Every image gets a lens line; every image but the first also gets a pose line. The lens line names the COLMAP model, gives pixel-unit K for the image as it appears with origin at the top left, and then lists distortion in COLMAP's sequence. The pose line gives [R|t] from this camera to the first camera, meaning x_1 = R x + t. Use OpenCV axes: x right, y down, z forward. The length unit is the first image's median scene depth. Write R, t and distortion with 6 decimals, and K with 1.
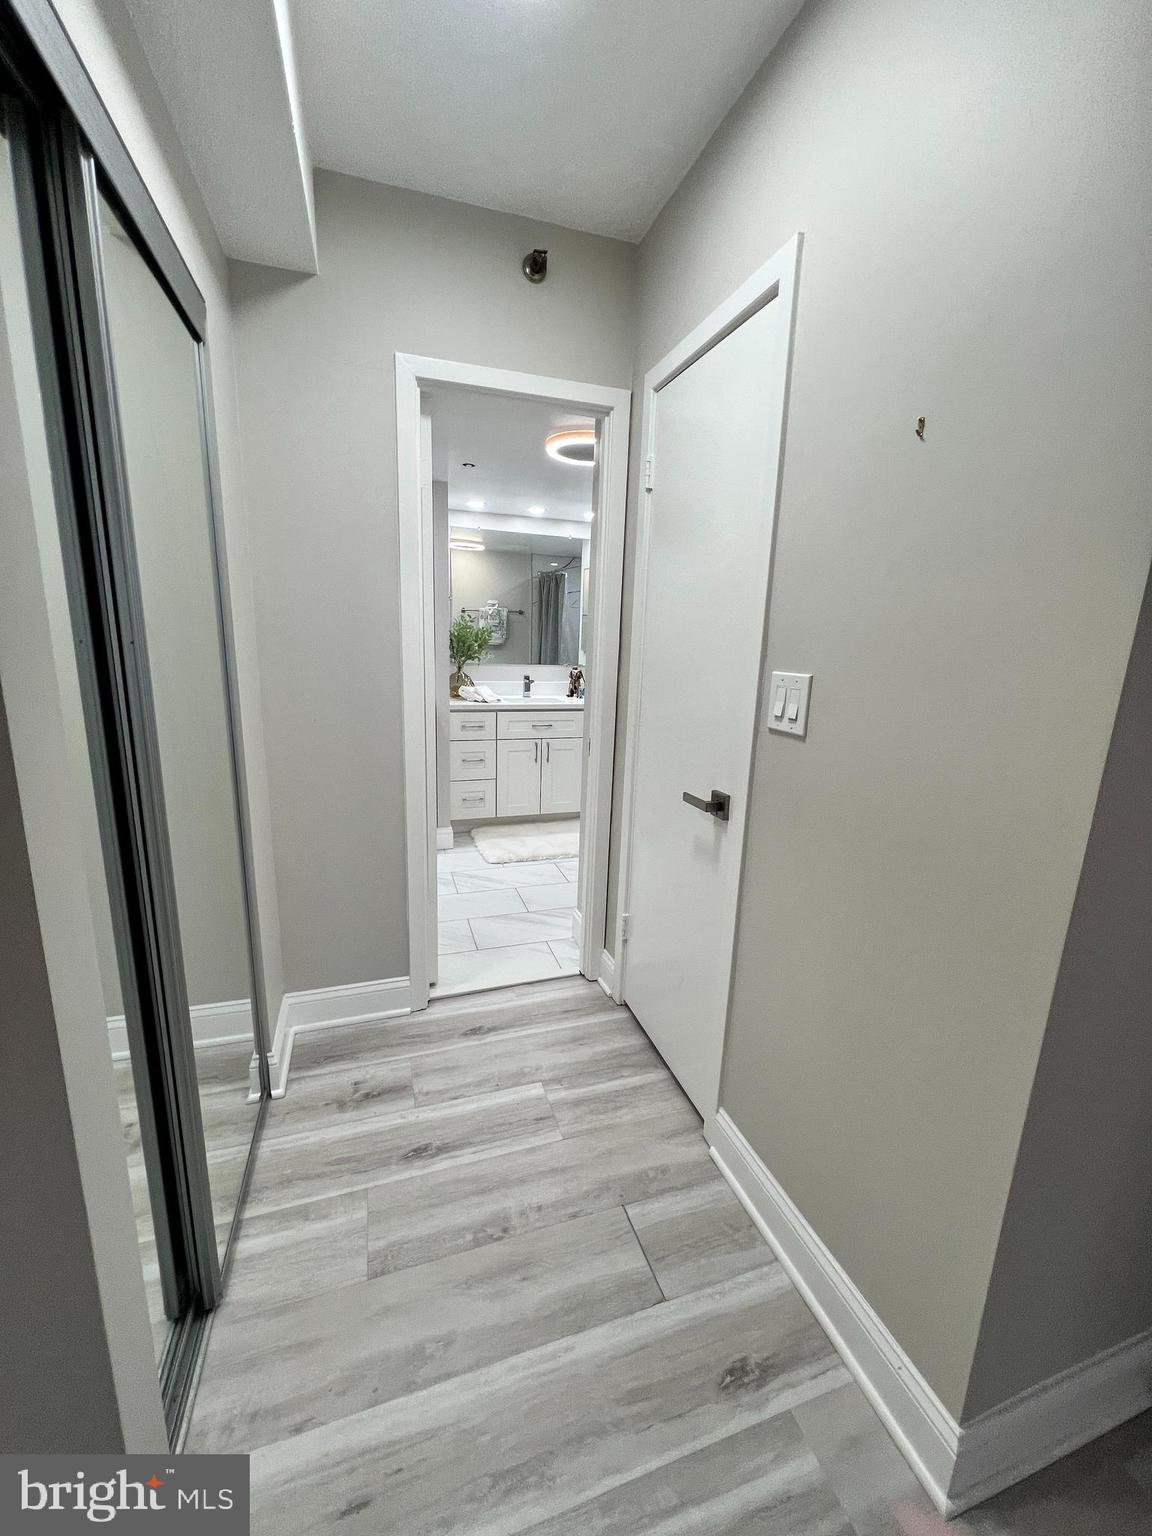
lens RADIAL K [[612.2, 0, 579.2], [0, 612.2, 767.9], [0, 0, 1]] dist [0.001566, 0.000105]
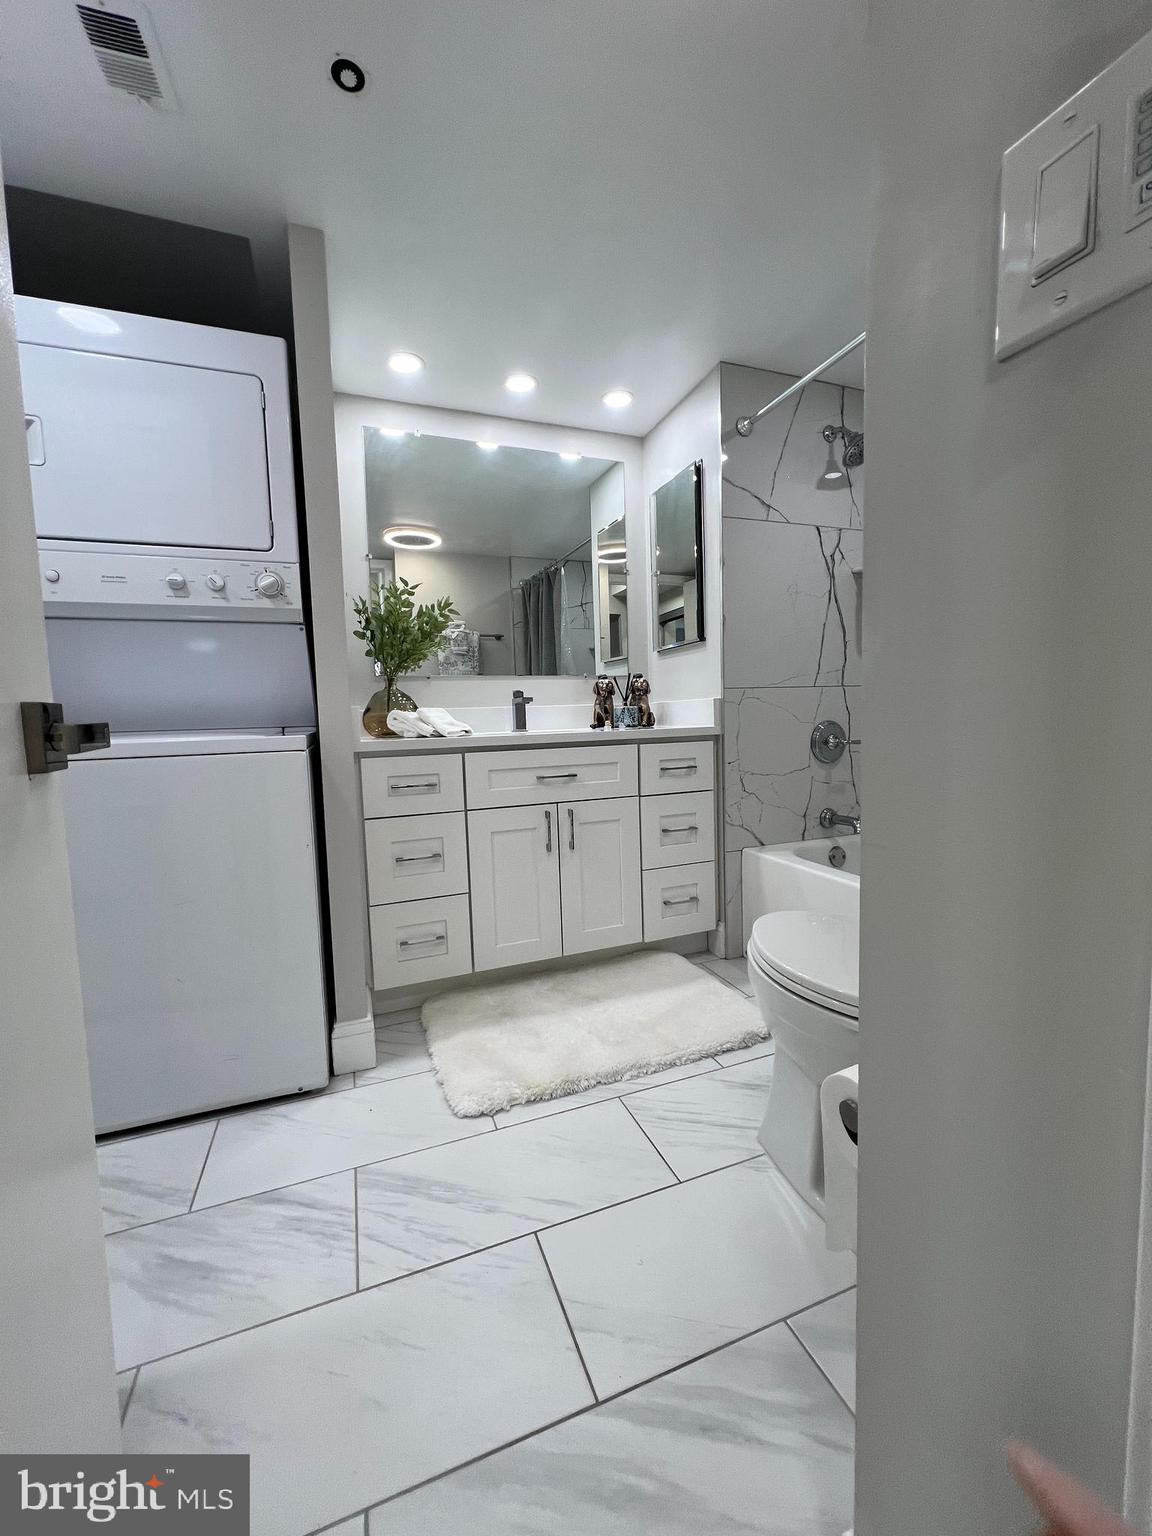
lens RADIAL K [[612.2, 0, 574.5], [0, 612.2, 761.9], [0, 0, 1]] dist [0.001566, 0.000105]
pose [[0.997154, -0.070294, 0.027262, -0.058371], [0.073447, 0.987335, -0.140626, -0.009406], [-0.017032, 0.142228, 0.989687, 0.500151]]
